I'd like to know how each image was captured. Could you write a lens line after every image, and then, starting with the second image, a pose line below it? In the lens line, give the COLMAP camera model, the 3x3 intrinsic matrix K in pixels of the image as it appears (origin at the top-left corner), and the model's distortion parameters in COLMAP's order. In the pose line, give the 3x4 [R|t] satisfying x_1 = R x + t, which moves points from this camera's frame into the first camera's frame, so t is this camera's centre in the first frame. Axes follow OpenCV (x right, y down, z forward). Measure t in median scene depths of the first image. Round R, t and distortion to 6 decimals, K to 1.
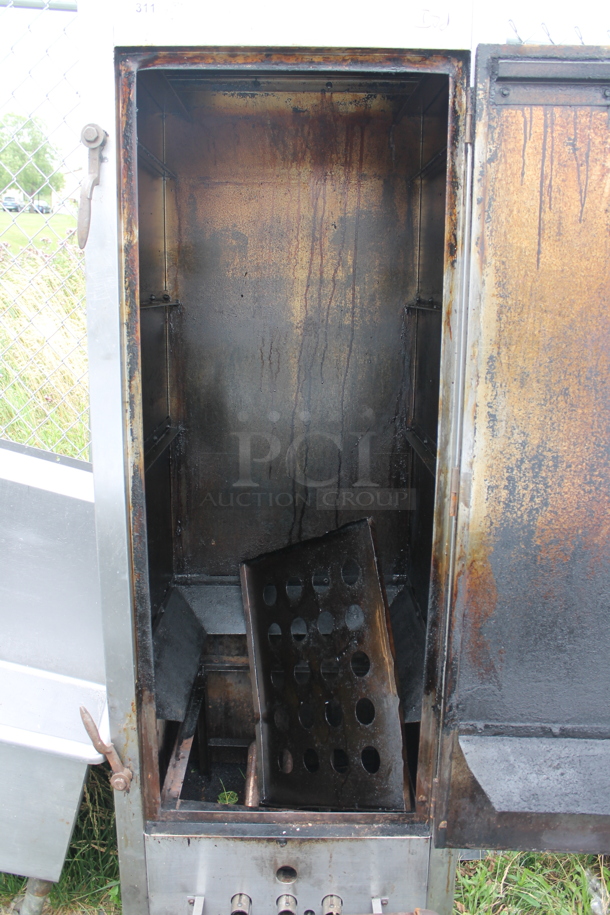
lens RADIAL K [[775.3, 0, 305.2], [0, 775.3, 454.1], [0, 0, 1]] dist [-0.145983, 0.110468]
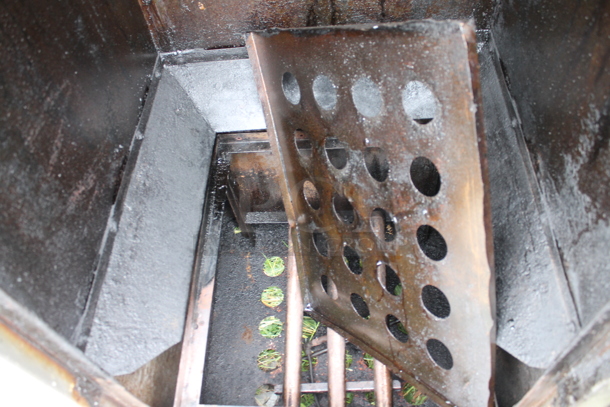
lens RADIAL K [[516.8, 0, 307.5], [0, 516.8, 201.0], [0, 0, 1]] dist [-0.145983, 0.110468]
pose [[0.994447, -0.038098, -0.098099, 0.009128], [0.094053, 0.739936, 0.666070, -0.043903], [0.047211, -0.671598, 0.739410, 0.577634]]
